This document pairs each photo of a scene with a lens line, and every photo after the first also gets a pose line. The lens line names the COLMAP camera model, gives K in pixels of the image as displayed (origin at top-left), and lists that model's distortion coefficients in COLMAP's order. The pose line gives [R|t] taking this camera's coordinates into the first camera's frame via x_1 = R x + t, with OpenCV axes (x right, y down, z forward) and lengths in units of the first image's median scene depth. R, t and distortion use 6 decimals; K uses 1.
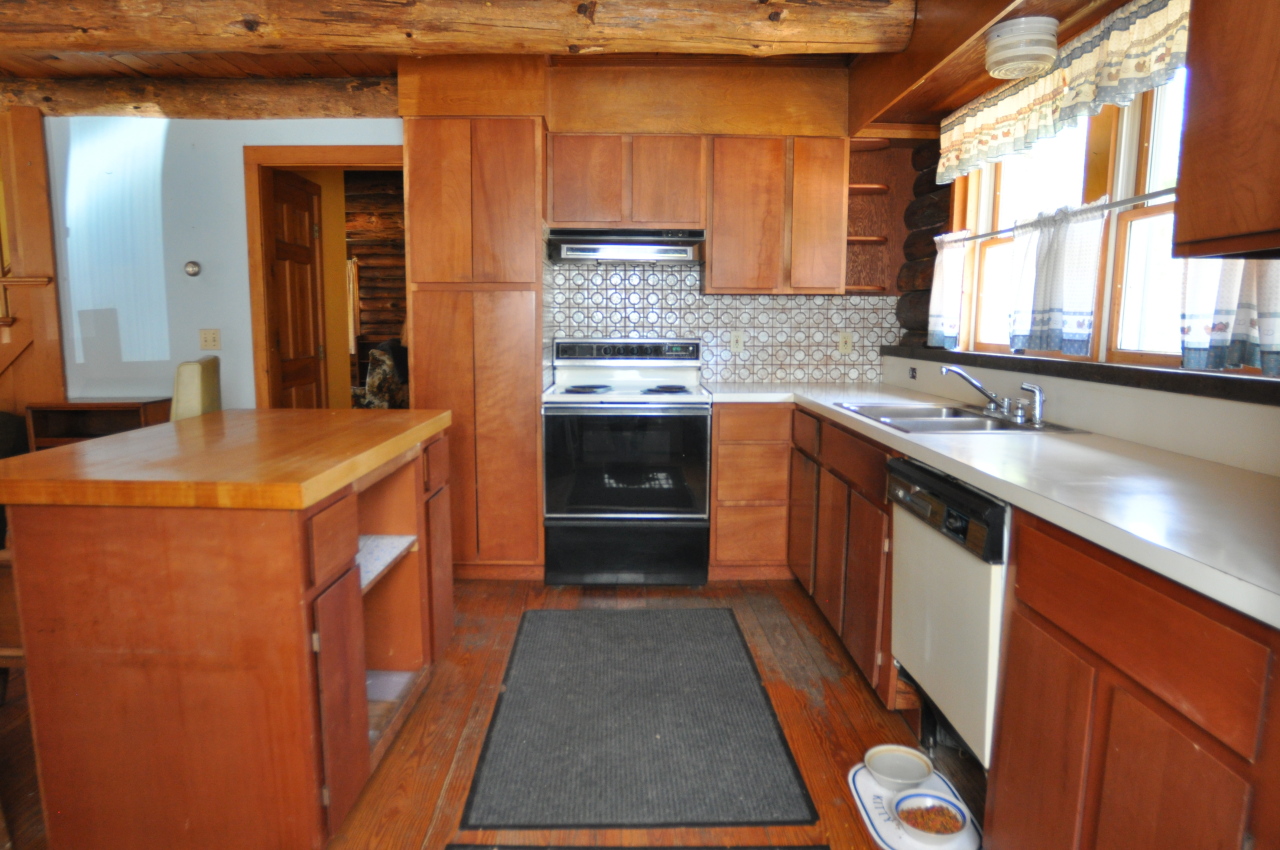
lens RADIAL K [[778.7, 0, 637.7], [0, 778.7, 426.3], [0, 0, 1]] dist [-0.053653, 0.021312]
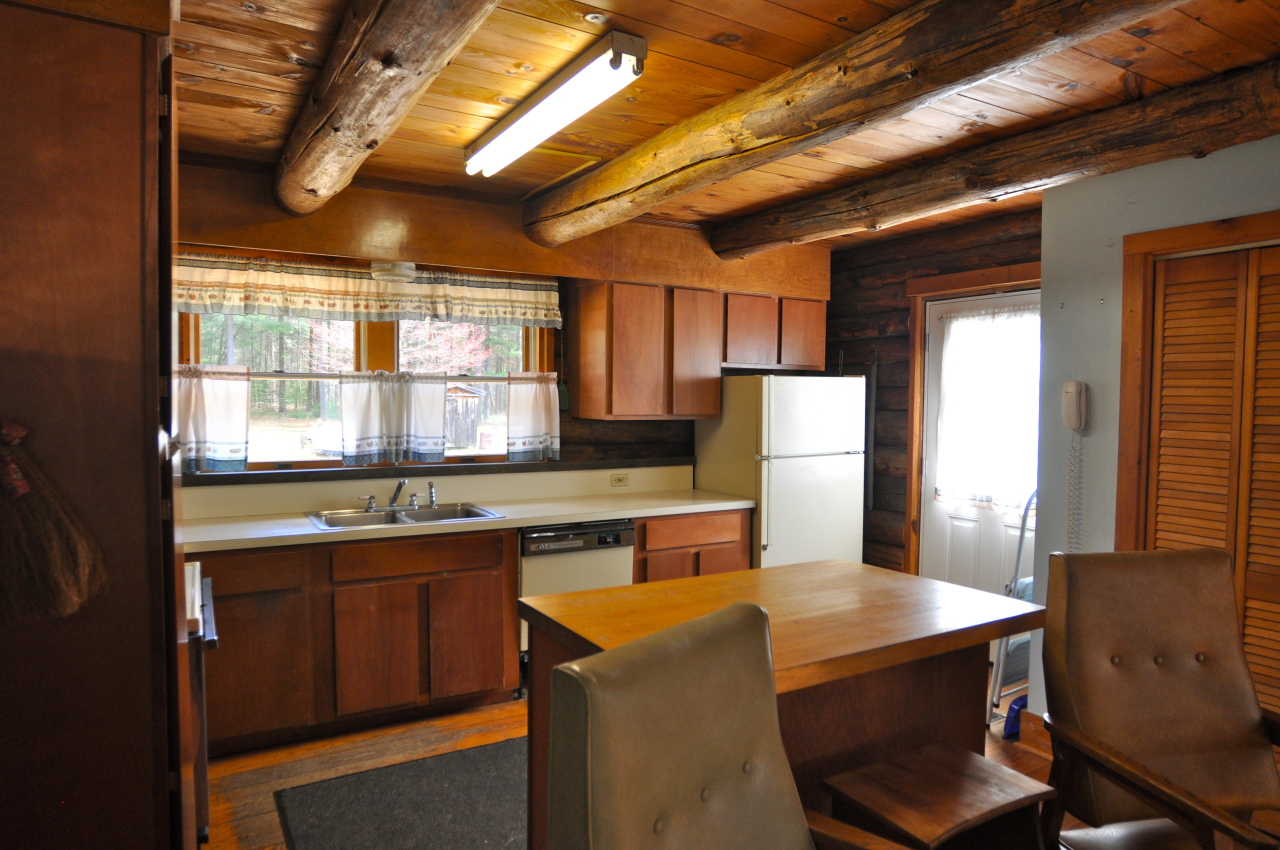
lens RADIAL K [[778.7, 0, 647.5], [0, 778.7, 432.3], [0, 0, 1]] dist [-0.053653, 0.021312]
pose [[-0.502586, -0.045169, 0.863346, -0.657717], [0.104766, 0.988092, 0.112683, -0.174262], [-0.858156, 0.147082, -0.491869, 0.827755]]
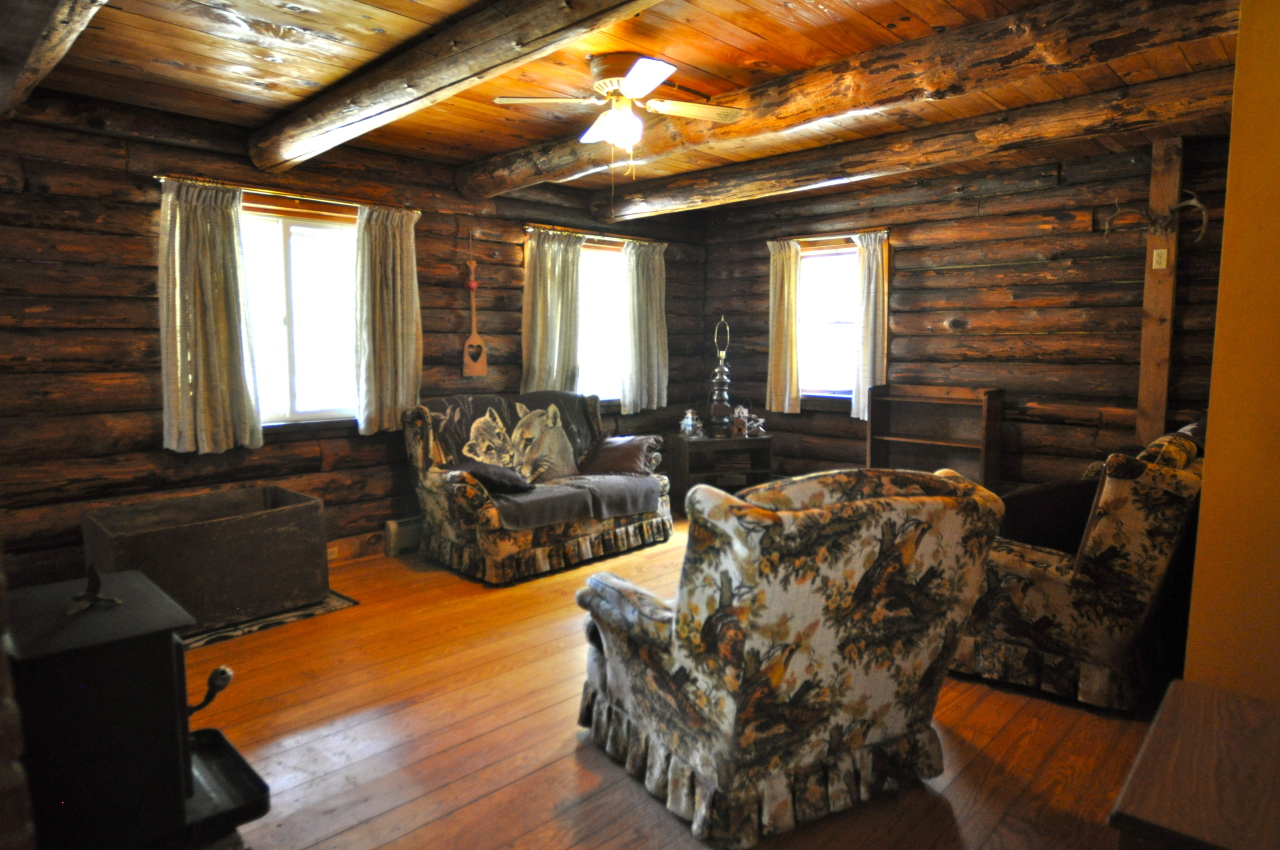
lens RADIAL K [[778.7, 0, 638.1], [0, 778.7, 422.4], [0, 0, 1]] dist [-0.053653, 0.021312]
pose [[0.707415, 0.067827, -0.703537, -0.311884], [-0.093072, 0.995656, 0.002404, -0.213731], [0.700644, 0.063779, 0.710655, 1.428358]]
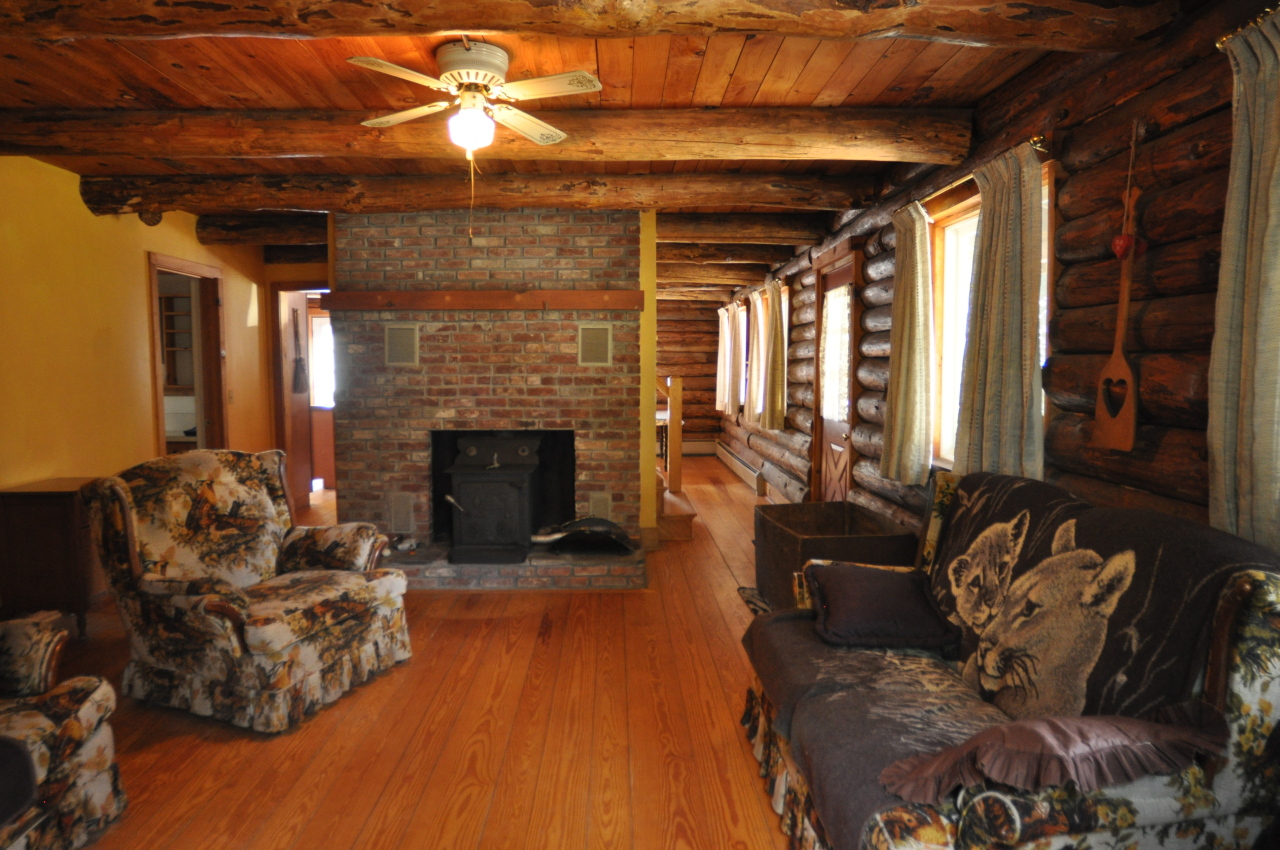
lens RADIAL K [[778.7, 0, 641.7], [0, 778.7, 423.7], [0, 0, 1]] dist [-0.053653, 0.021312]
pose [[-0.999994, -0.000236, -0.003424, -0.847435], [-0.000933, 0.978777, 0.204926, -0.344590], [0.003303, 0.204928, -0.978771, 2.339806]]
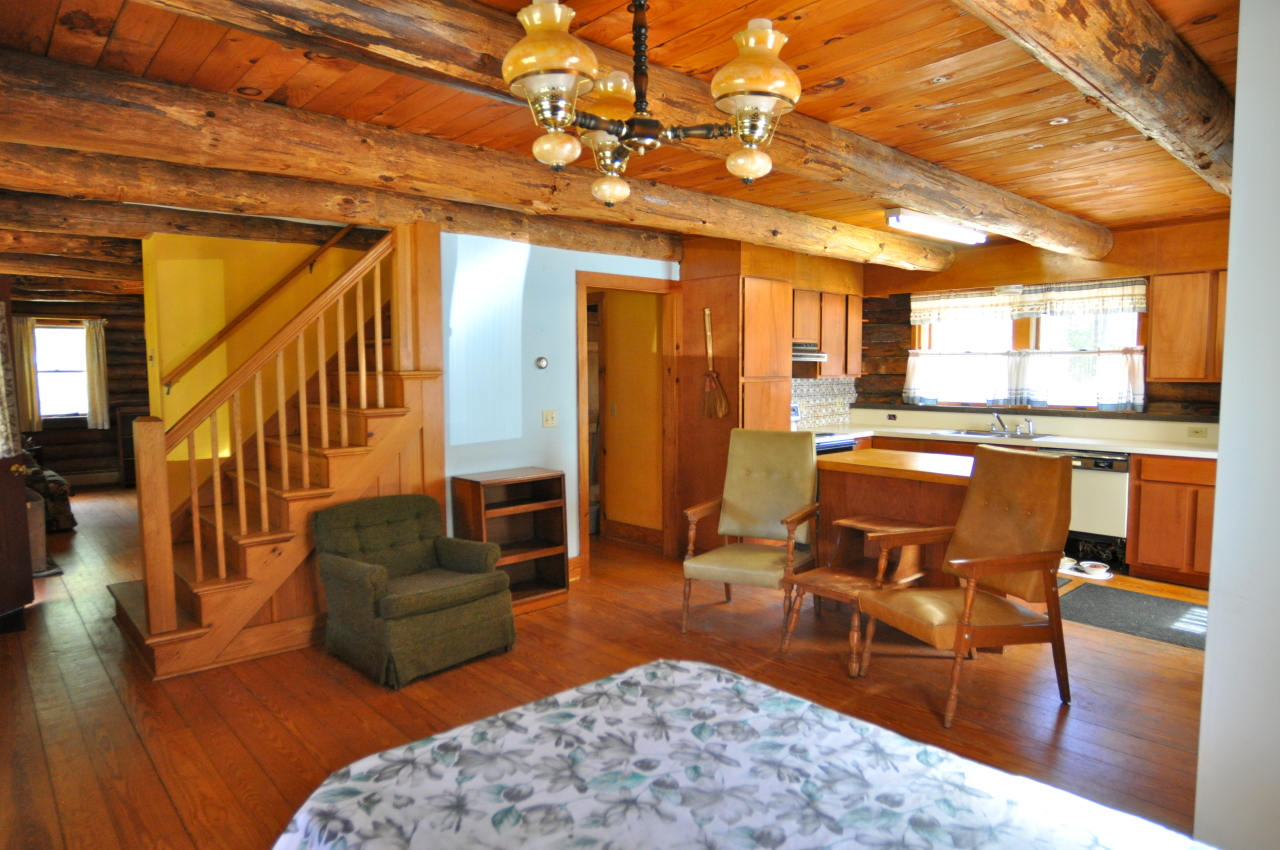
lens RADIAL K [[778.7, 0, 631.6], [0, 778.7, 427.2], [0, 0, 1]] dist [-0.053653, 0.021312]
pose [[0.754213, -0.060694, 0.653819, -1.288347], [0.097092, 0.995082, -0.019628, -0.062690], [-0.649412, 0.078284, 0.756397, -0.045899]]
